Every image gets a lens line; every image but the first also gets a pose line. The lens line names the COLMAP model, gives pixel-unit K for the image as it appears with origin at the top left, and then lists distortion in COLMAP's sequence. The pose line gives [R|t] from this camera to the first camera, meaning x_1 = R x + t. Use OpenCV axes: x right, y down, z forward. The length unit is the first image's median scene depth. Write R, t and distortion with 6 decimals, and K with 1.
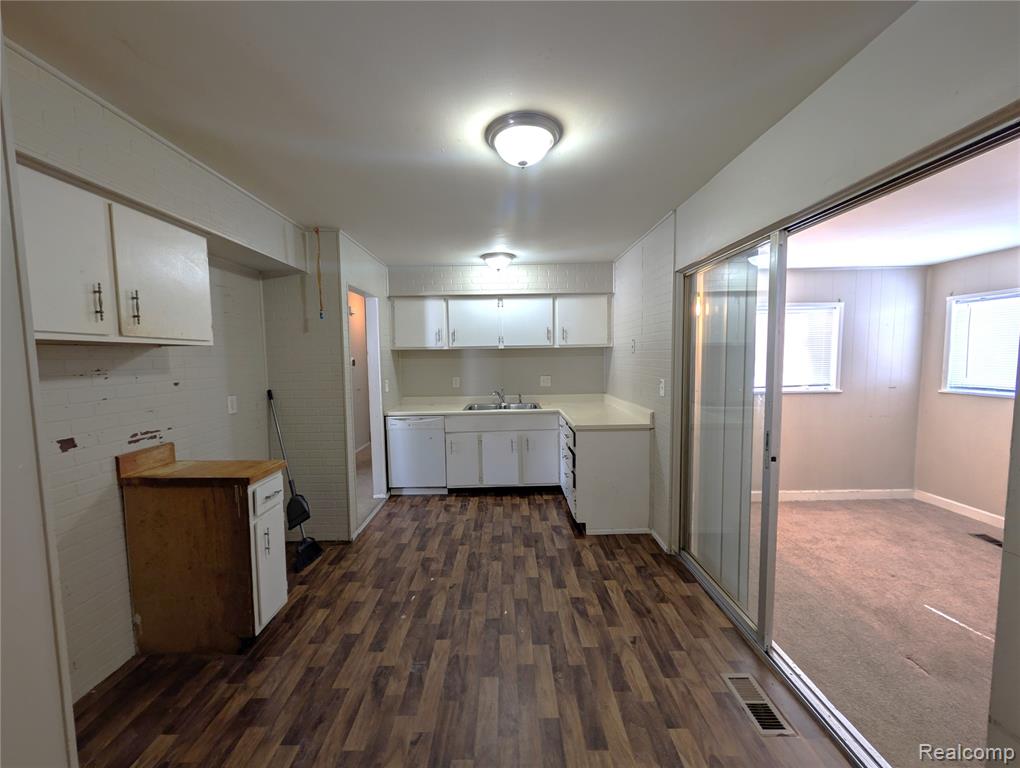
lens RADIAL K [[386.7, 0, 504.8], [0, 386.7, 383.5], [0, 0, 1]] dist [0.001443, 0.000074]
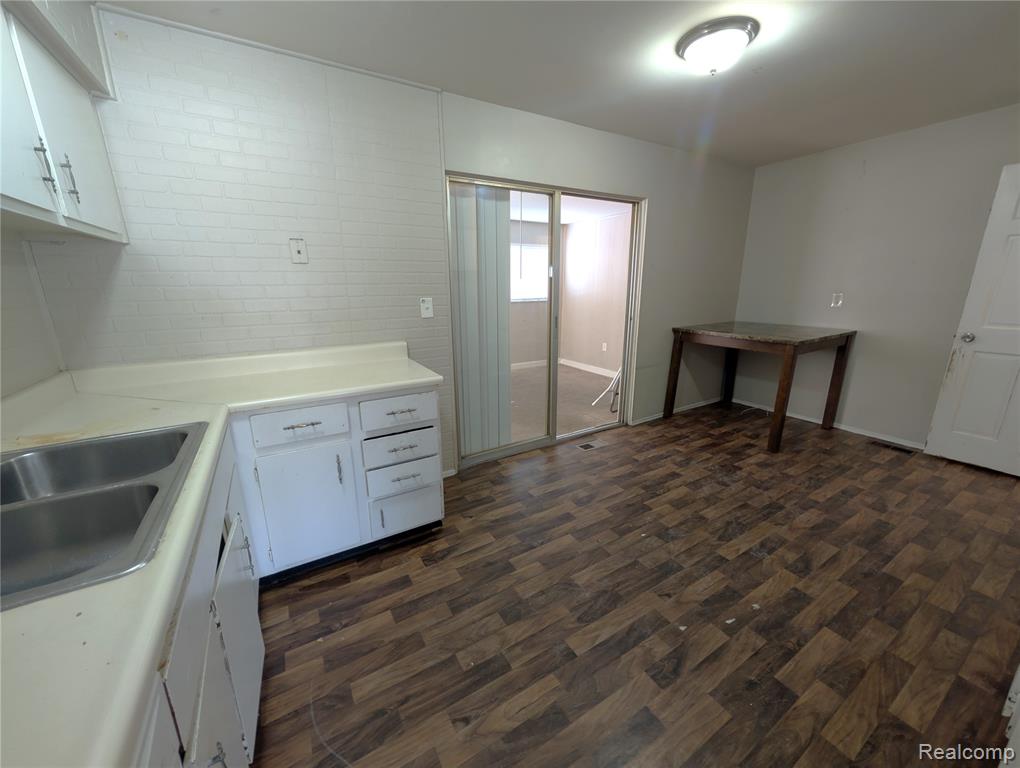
lens RADIAL K [[386.7, 0, 504.8], [0, 386.7, 383.5], [0, 0, 1]] dist [0.001443, 0.000074]
pose [[-0.514264, -0.198060, 0.834449, -0.600518], [0.078704, 0.957964, 0.275882, -0.070319], [-0.854013, 0.207550, -0.477058, 1.828578]]
